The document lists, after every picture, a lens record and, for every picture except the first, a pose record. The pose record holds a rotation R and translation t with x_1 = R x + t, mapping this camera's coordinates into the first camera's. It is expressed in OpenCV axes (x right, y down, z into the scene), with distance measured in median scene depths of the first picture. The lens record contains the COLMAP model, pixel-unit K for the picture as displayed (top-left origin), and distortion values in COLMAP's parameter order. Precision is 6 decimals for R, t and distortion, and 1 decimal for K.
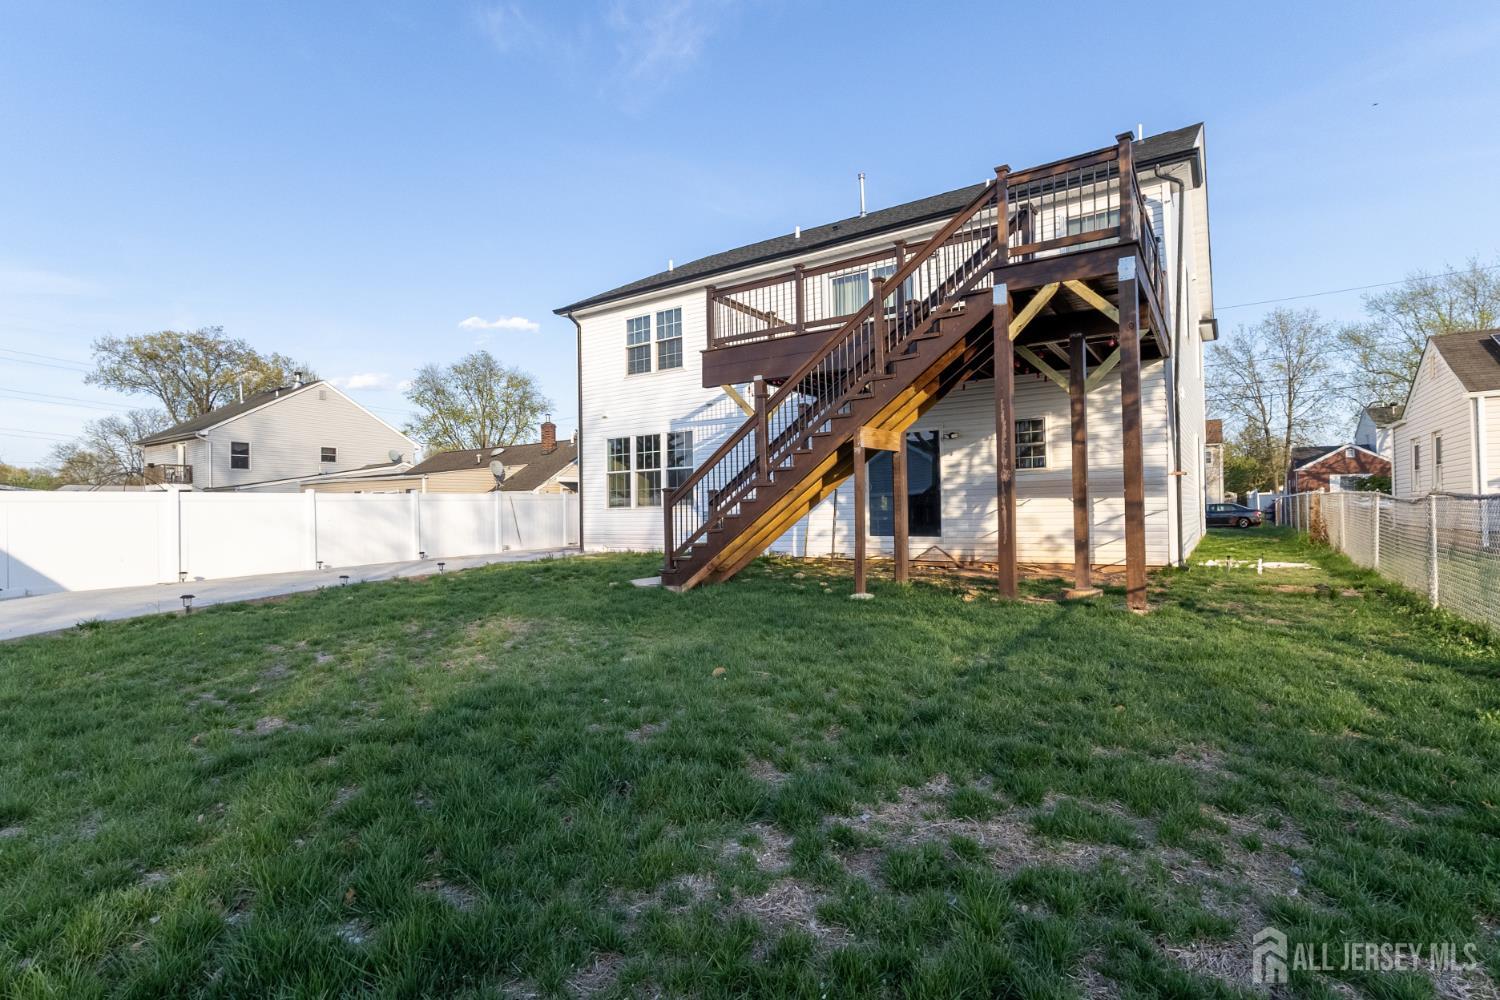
lens RADIAL K [[705.0, 0, 760.7], [0, 705.0, 498.2], [0, 0, 1]] dist [0.019663, -0.000252]
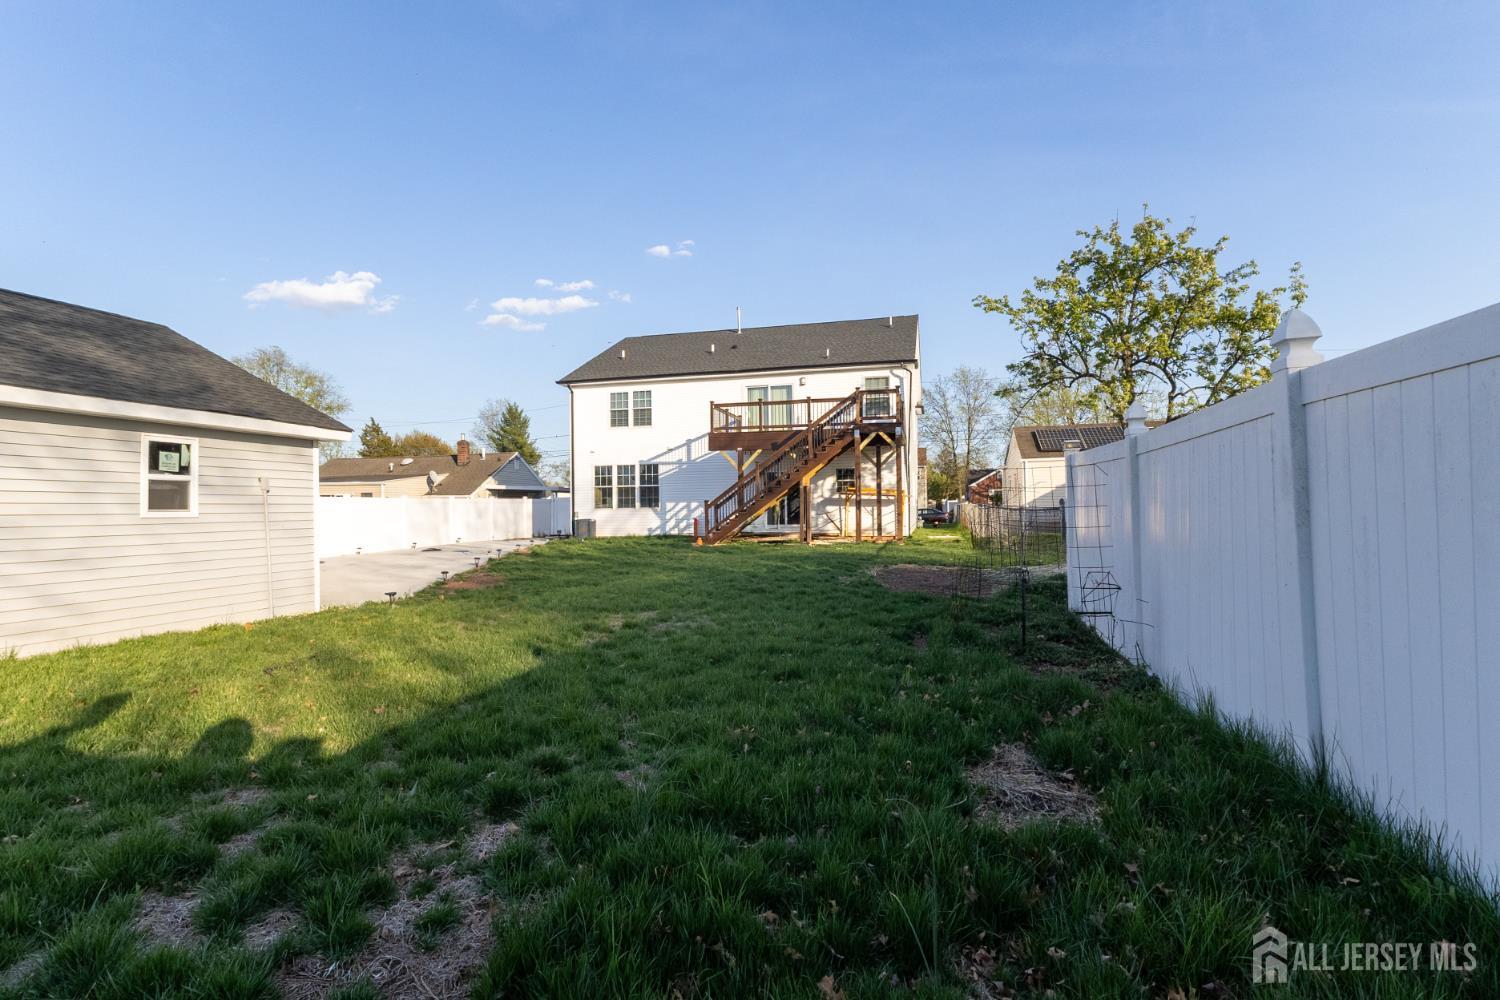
lens RADIAL K [[705.0, 0, 760.7], [0, 705.0, 498.2], [0, 0, 1]] dist [0.019663, -0.000252]
pose [[0.941207, 0.010762, 0.337658, -0.401286], [-0.009561, 0.999941, -0.005222, -0.005919], [-0.337694, 0.001687, 0.941254, -0.625167]]
